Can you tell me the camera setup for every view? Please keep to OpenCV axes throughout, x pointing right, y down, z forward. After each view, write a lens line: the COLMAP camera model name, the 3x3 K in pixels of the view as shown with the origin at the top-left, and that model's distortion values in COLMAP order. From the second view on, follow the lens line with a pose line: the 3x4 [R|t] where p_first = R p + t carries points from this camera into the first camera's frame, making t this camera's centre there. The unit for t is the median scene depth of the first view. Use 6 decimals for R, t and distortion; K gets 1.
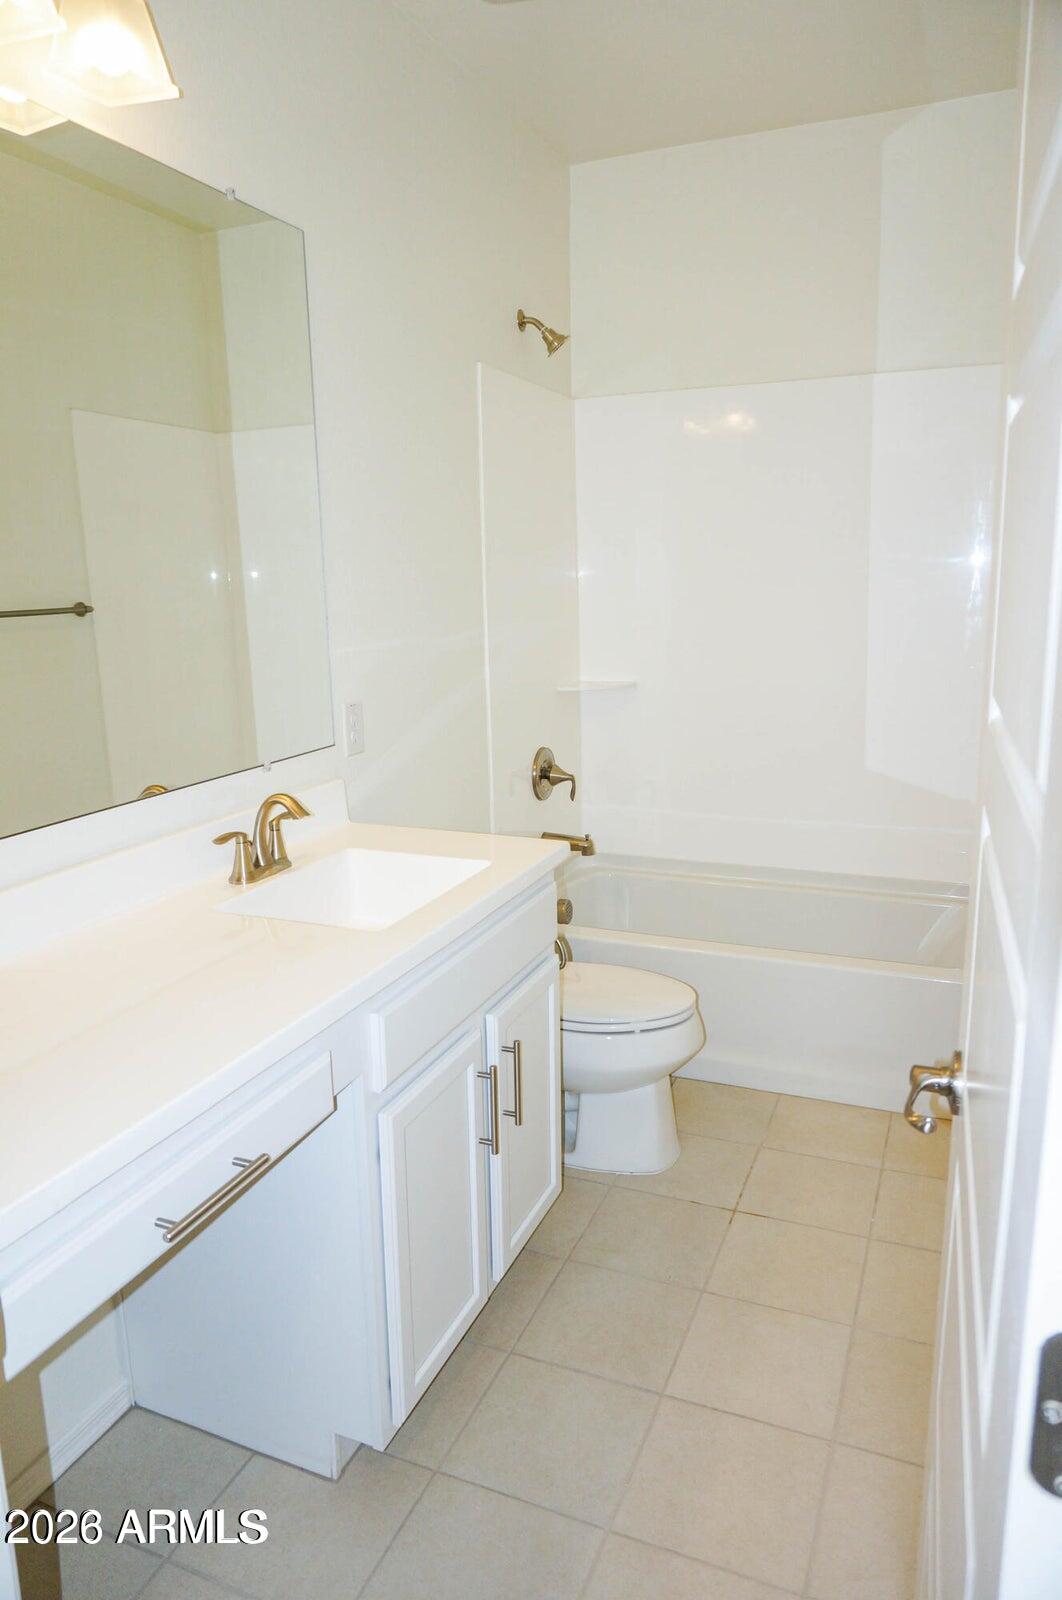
lens RADIAL K [[1069.4, 0, 525.8], [0, 1069.4, 806.7], [0, 0, 1]] dist [-0.045074, 0.030419]
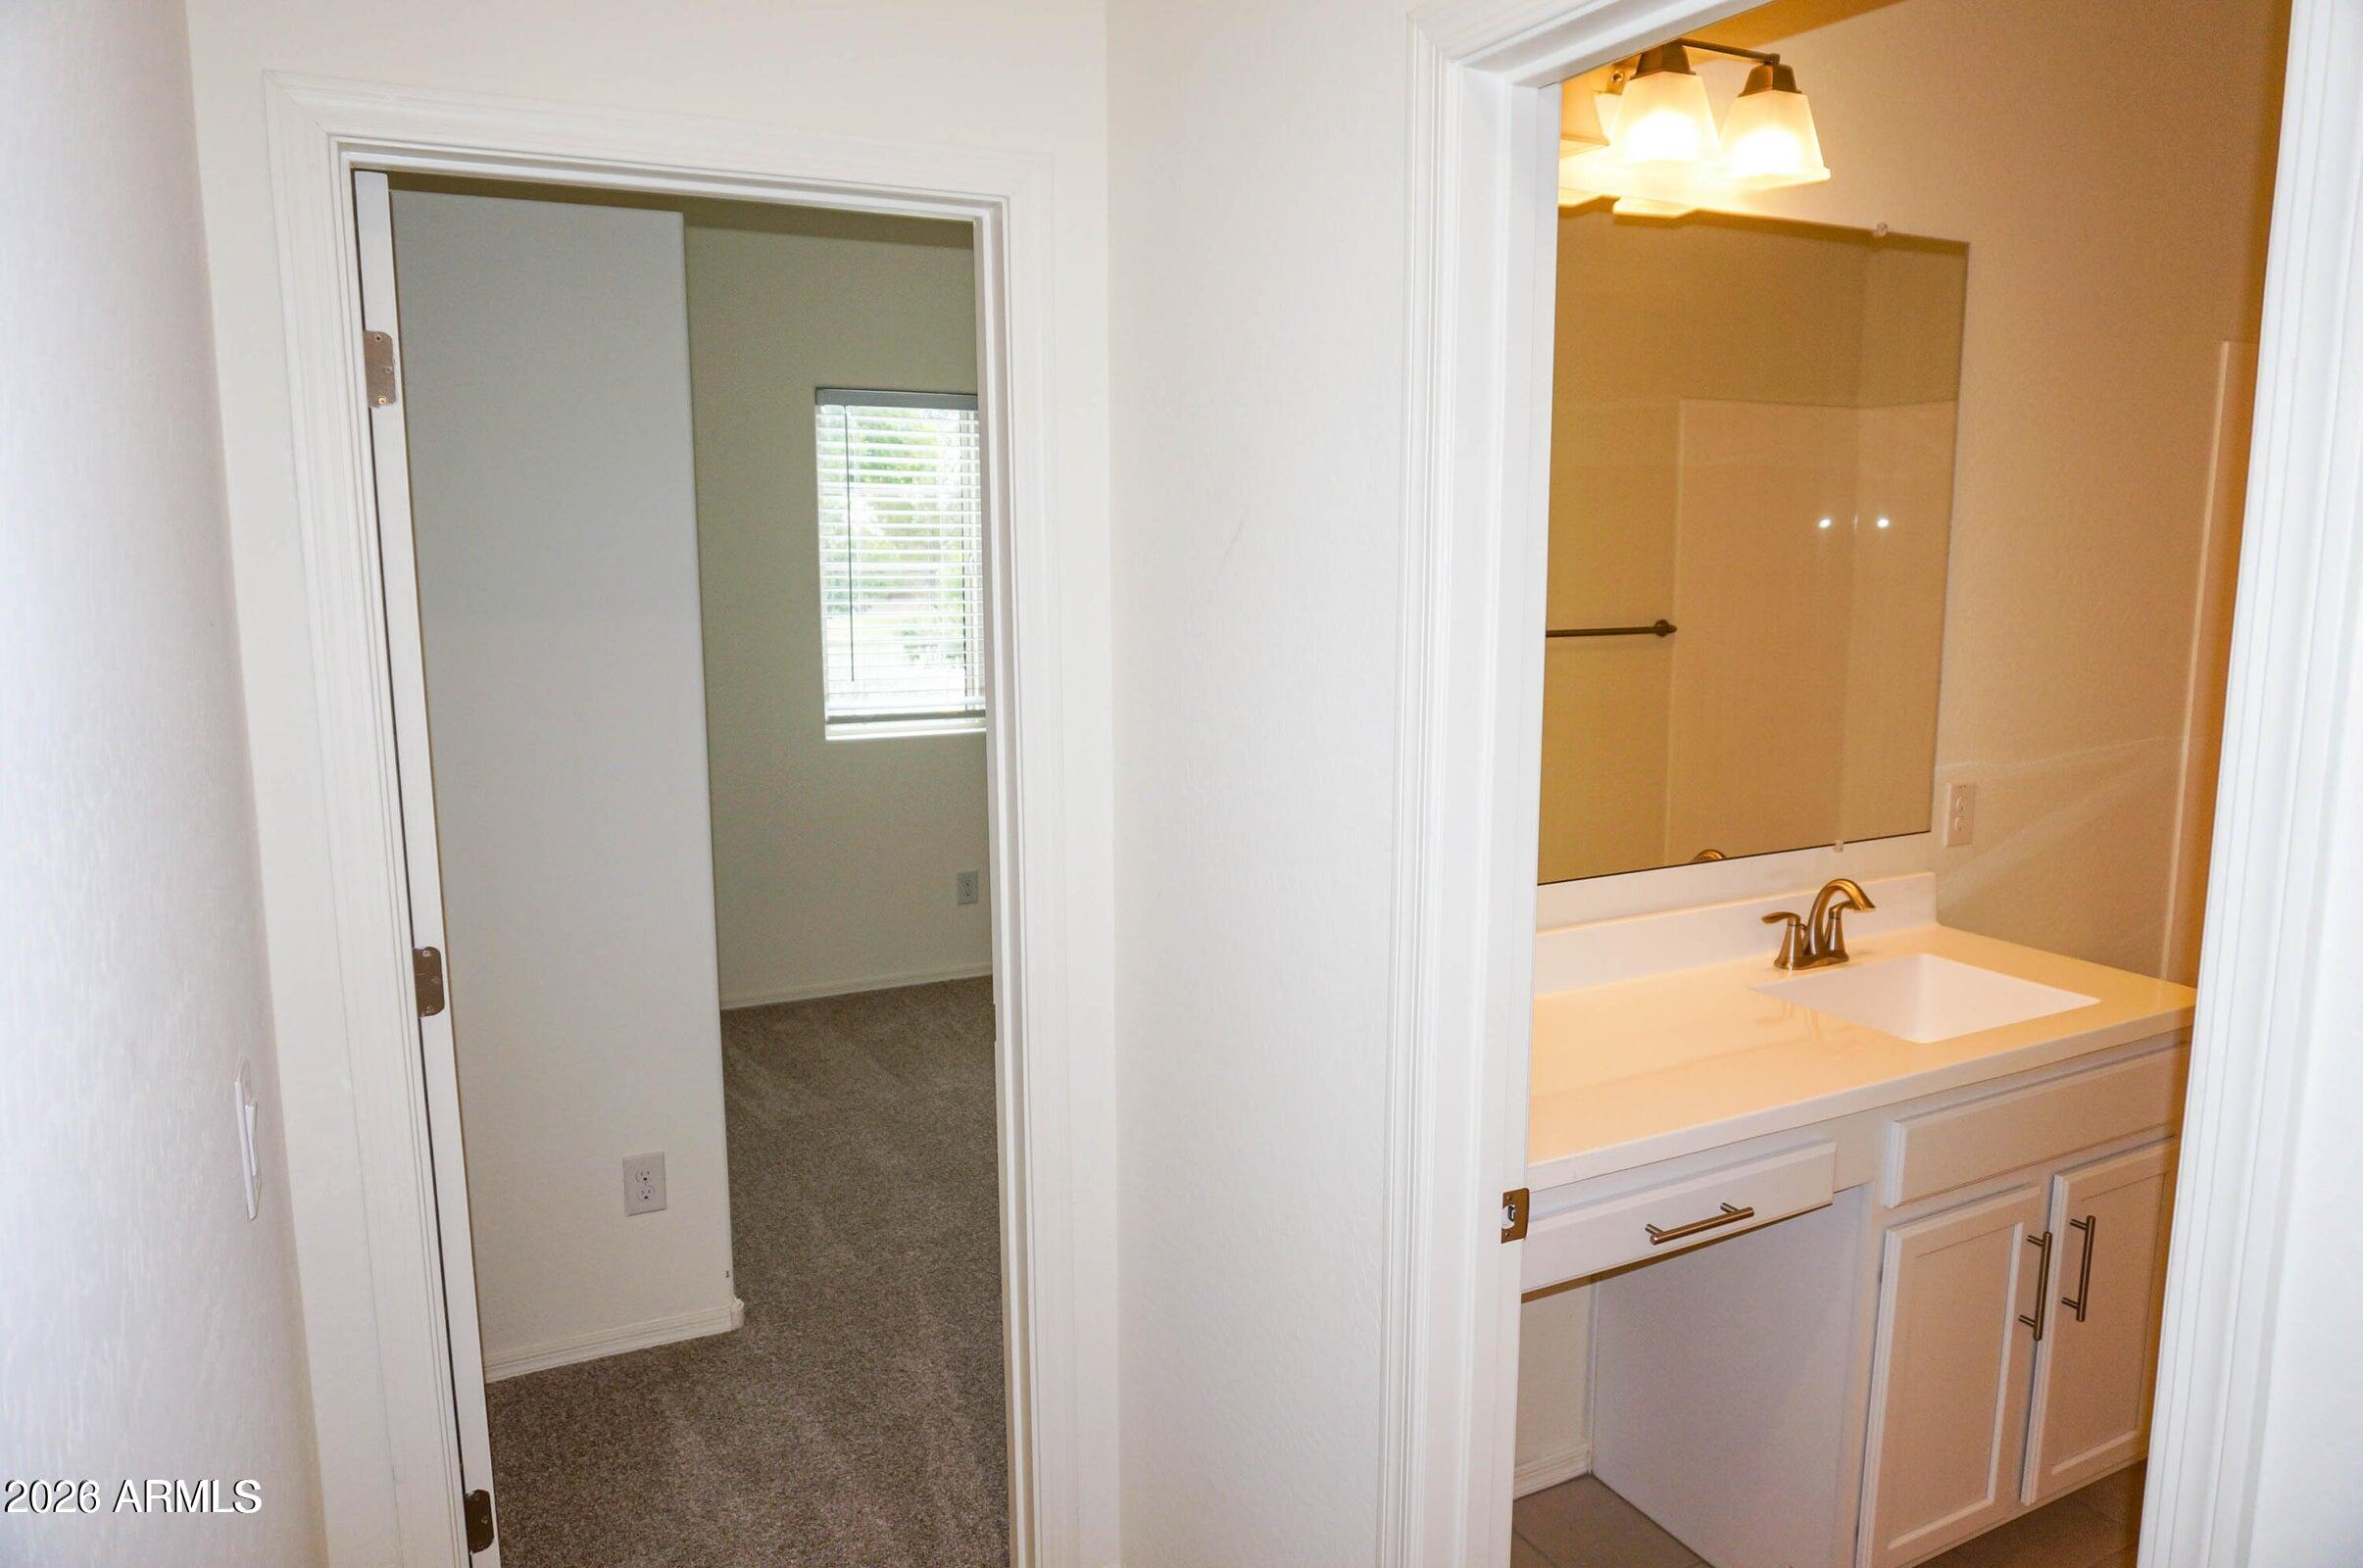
lens RADIAL K [[1579.4, 0, 1176.1], [0, 1579.4, 793.9], [0, 0, 1]] dist [-0.045074, 0.030419]
pose [[0.772661, 0.119797, -0.623413, 0.156906], [-0.146991, 0.989106, 0.007889, -0.011449], [0.617567, 0.085541, 0.781853, -0.414533]]
